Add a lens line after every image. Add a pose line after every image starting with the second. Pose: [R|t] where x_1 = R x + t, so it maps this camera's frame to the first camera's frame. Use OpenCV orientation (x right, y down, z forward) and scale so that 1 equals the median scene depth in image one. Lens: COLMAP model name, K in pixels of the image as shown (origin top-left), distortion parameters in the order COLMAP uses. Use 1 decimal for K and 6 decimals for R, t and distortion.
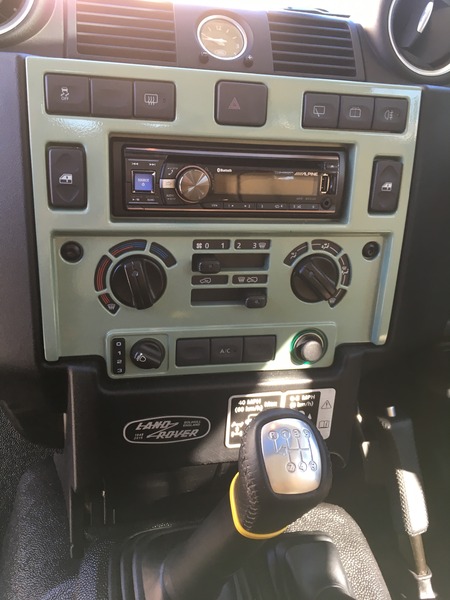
lens RADIAL K [[516.6, 0, 225.0], [0, 516.6, 300.0], [0, 0, 1]] dist [0.019280, -0.013383]
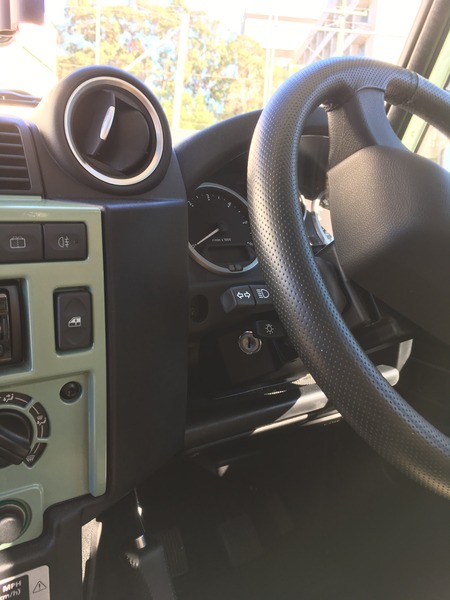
lens RADIAL K [[499.5, 0, 225.0], [0, 499.5, 300.0], [0, 0, 1]] dist [0.066329, -0.001579]
pose [[0.932993, -0.095118, 0.347098, 0.243461], [0.116759, 0.992275, -0.041926, -0.179119], [-0.340429, 0.079644, 0.936891, 0.130176]]
